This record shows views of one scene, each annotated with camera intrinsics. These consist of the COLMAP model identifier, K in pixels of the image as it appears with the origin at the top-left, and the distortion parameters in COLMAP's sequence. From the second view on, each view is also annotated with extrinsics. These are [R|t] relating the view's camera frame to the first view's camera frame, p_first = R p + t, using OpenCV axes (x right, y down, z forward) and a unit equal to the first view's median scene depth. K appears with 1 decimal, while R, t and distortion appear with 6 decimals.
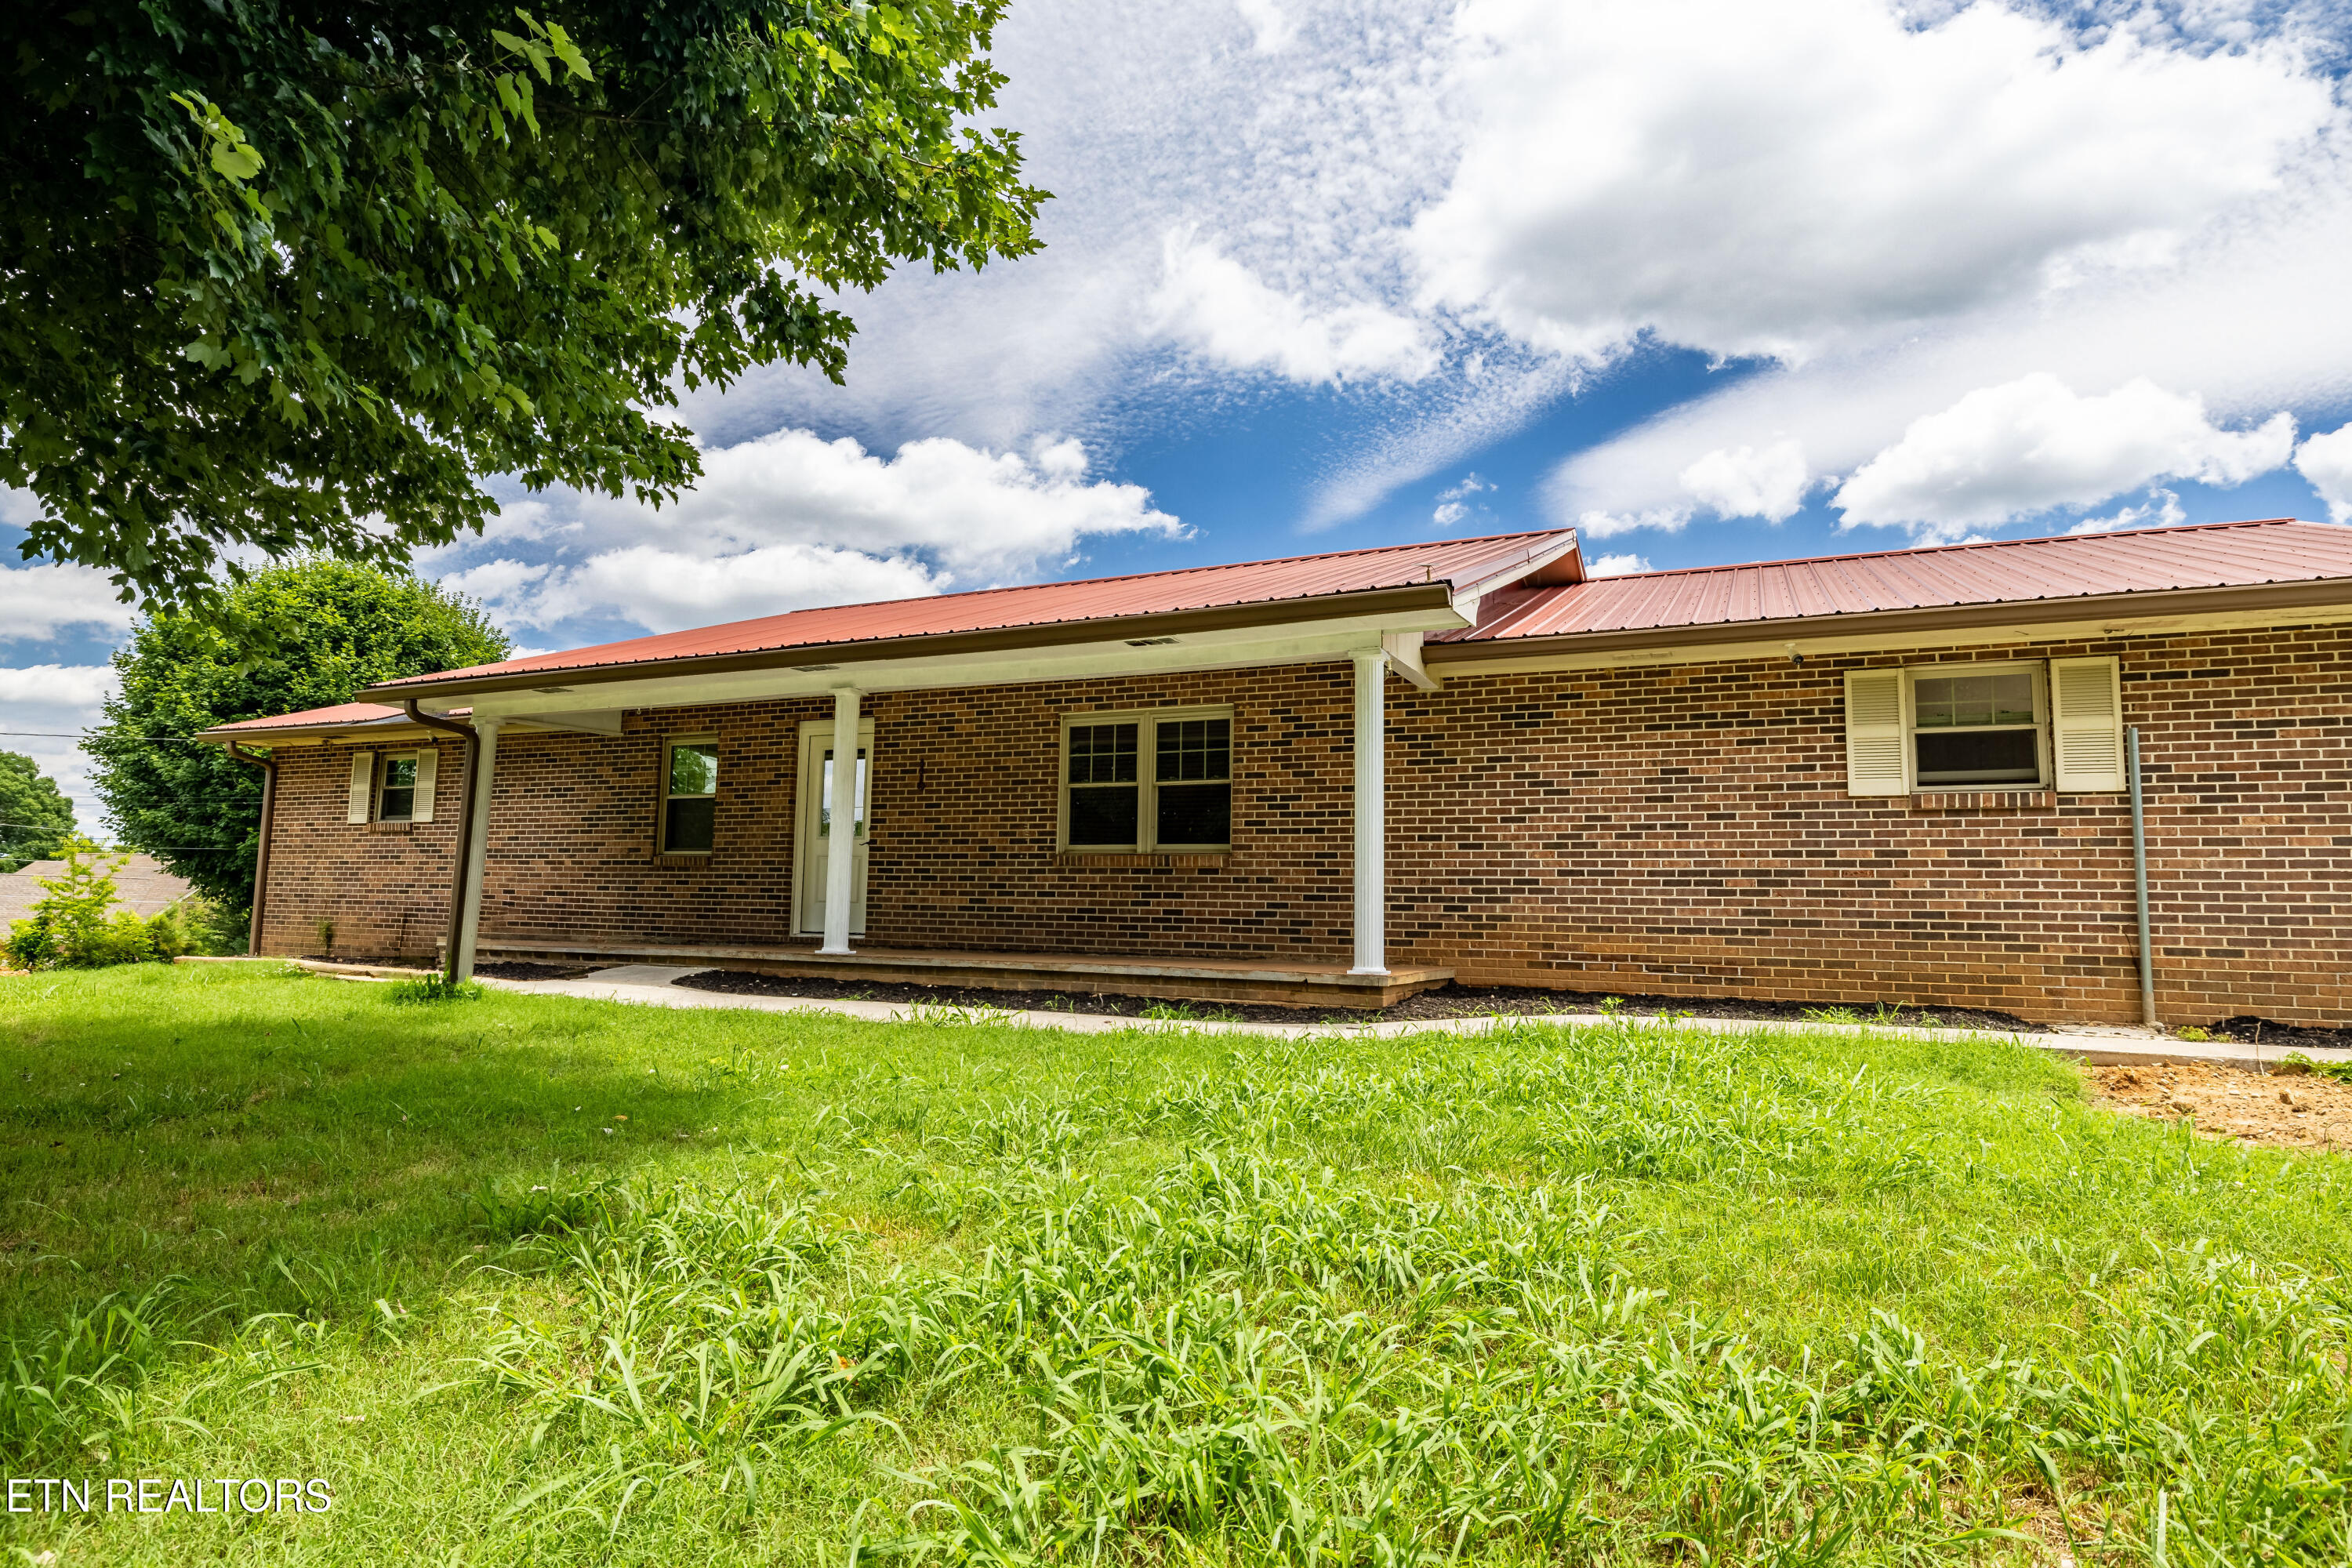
lens RADIAL K [[1231.5, 0, 1181.3], [0, 1231.5, 782.1], [0, 0, 1]] dist [0.001732, -0.001333]
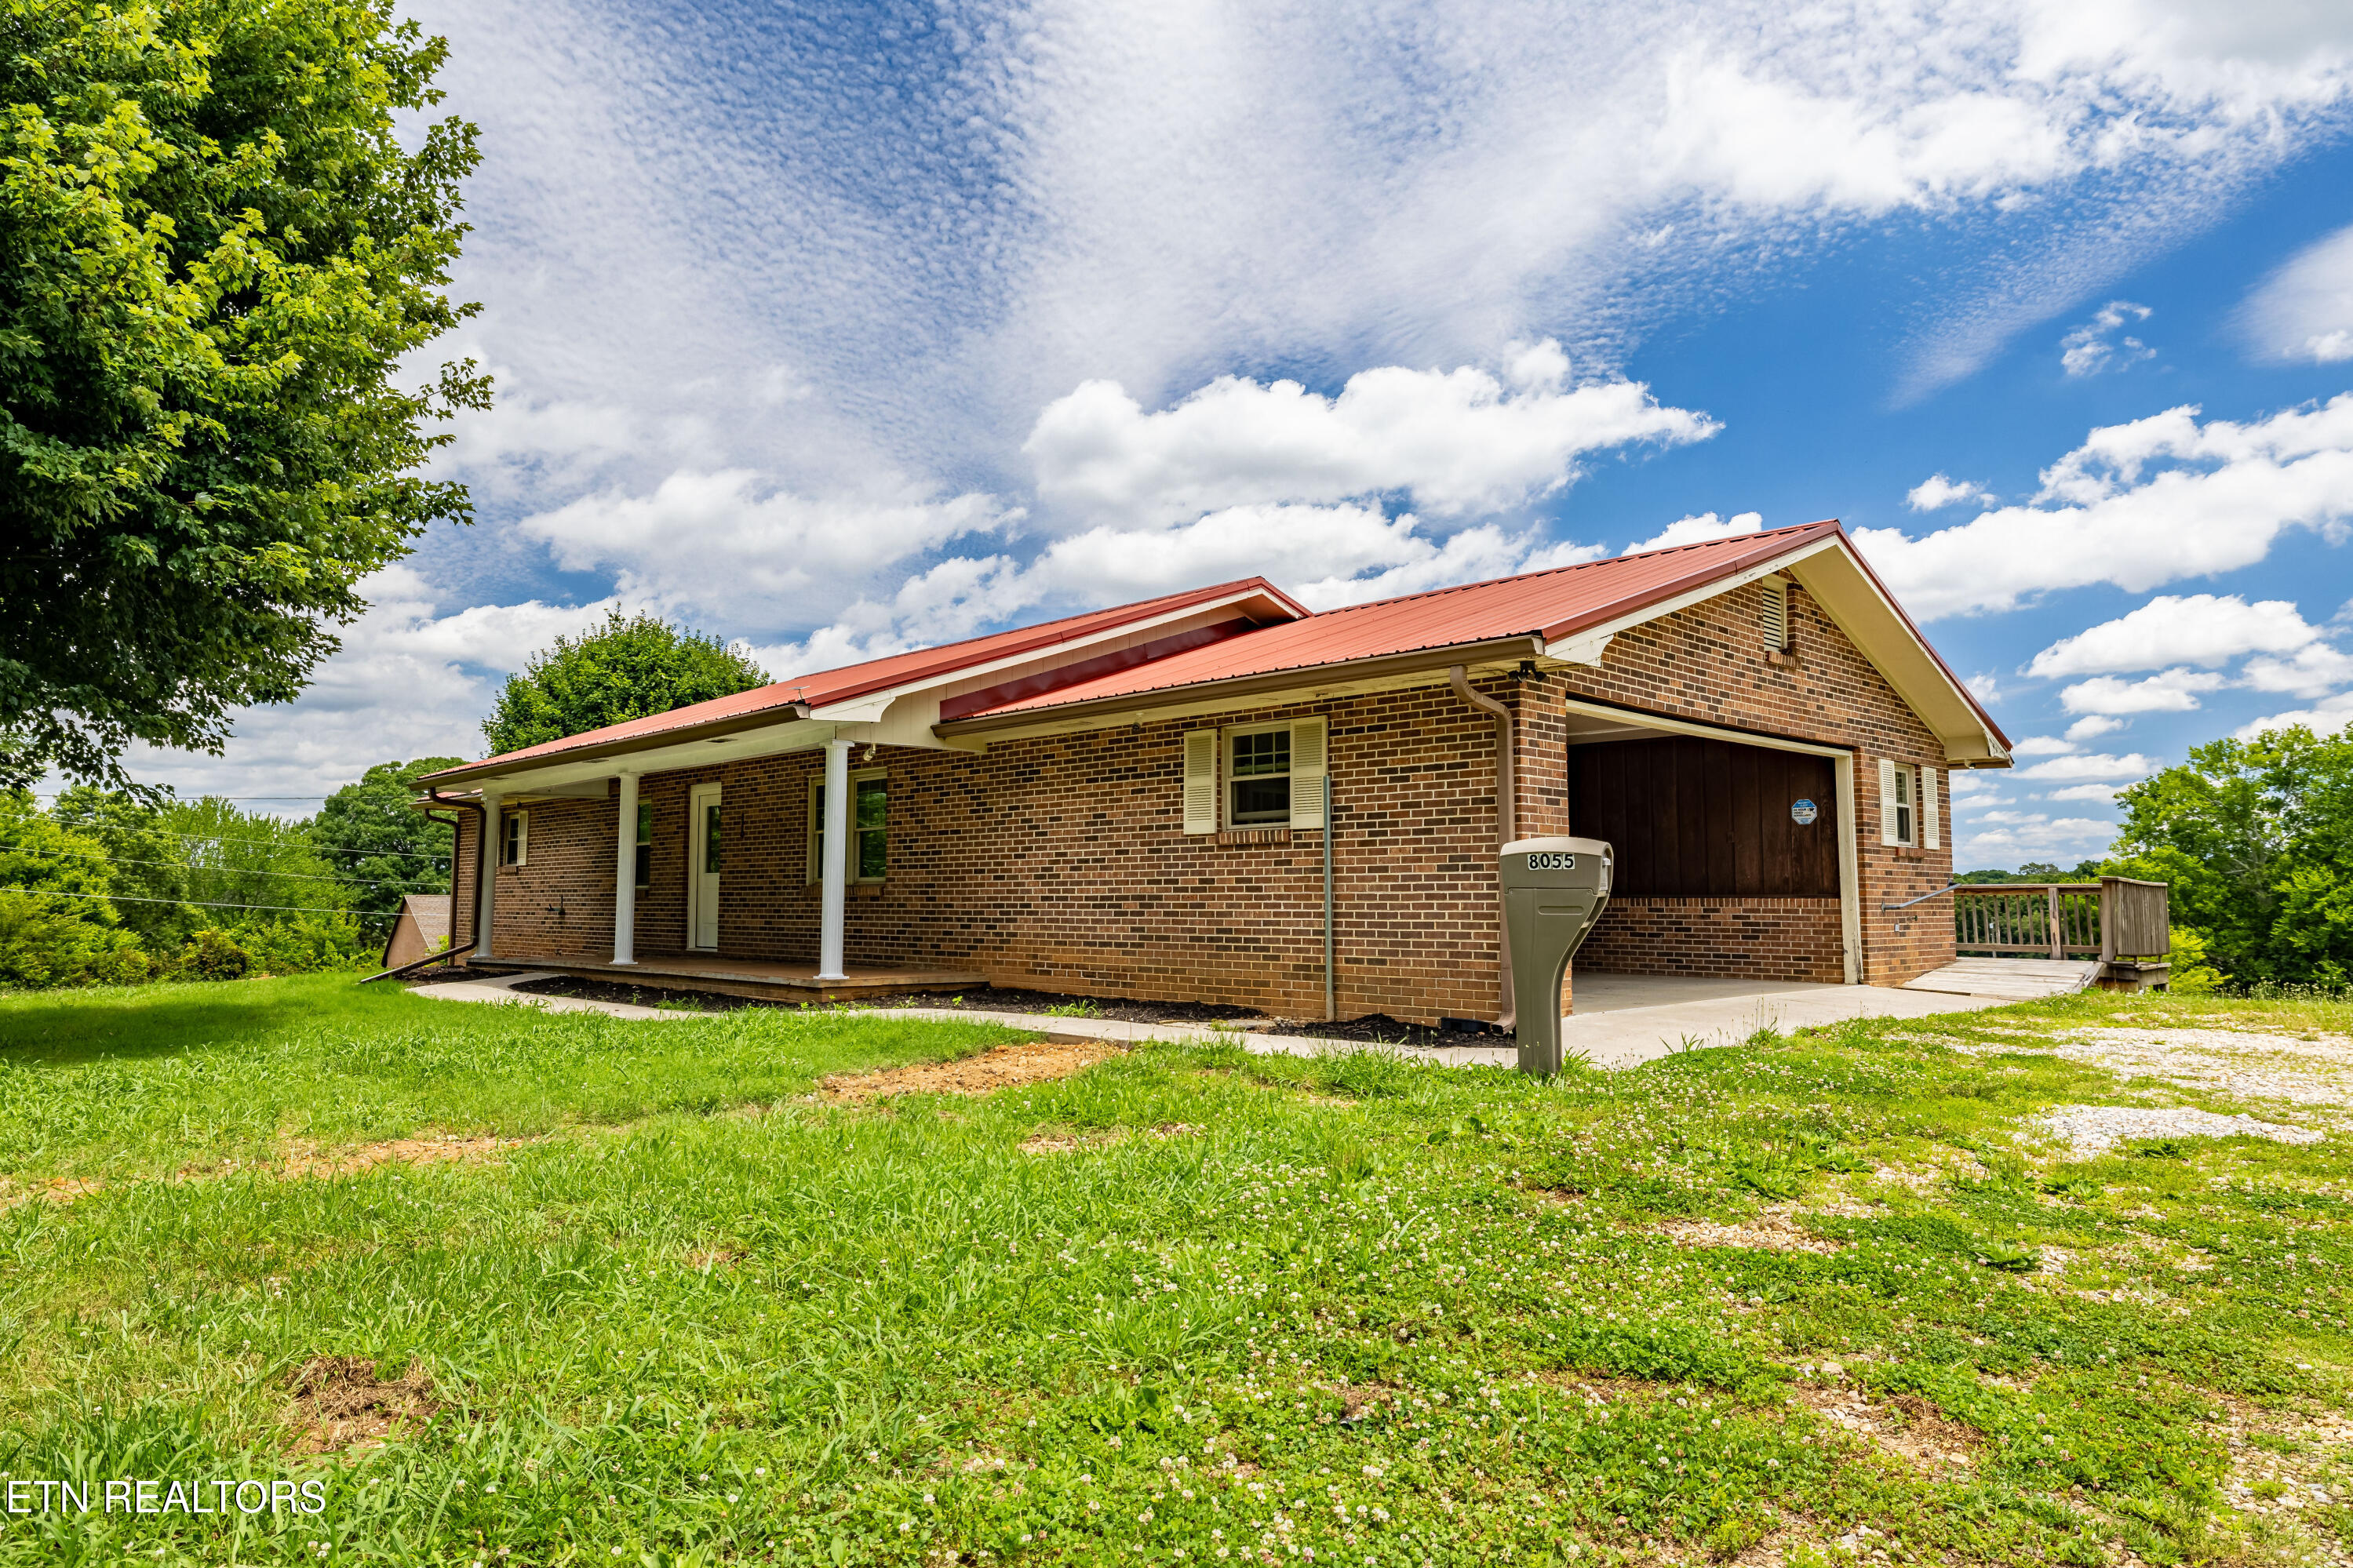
lens RADIAL K [[1440.3, 0, 1176.5], [0, 1440.3, 784.0], [0, 0, 1]] dist [-0.001218, 0.001236]
pose [[0.932887, -0.047651, -0.357004, 1.053452], [0.053997, 0.998510, 0.007823, -0.050868], [0.356099, -0.026575, 0.934070, -0.344437]]
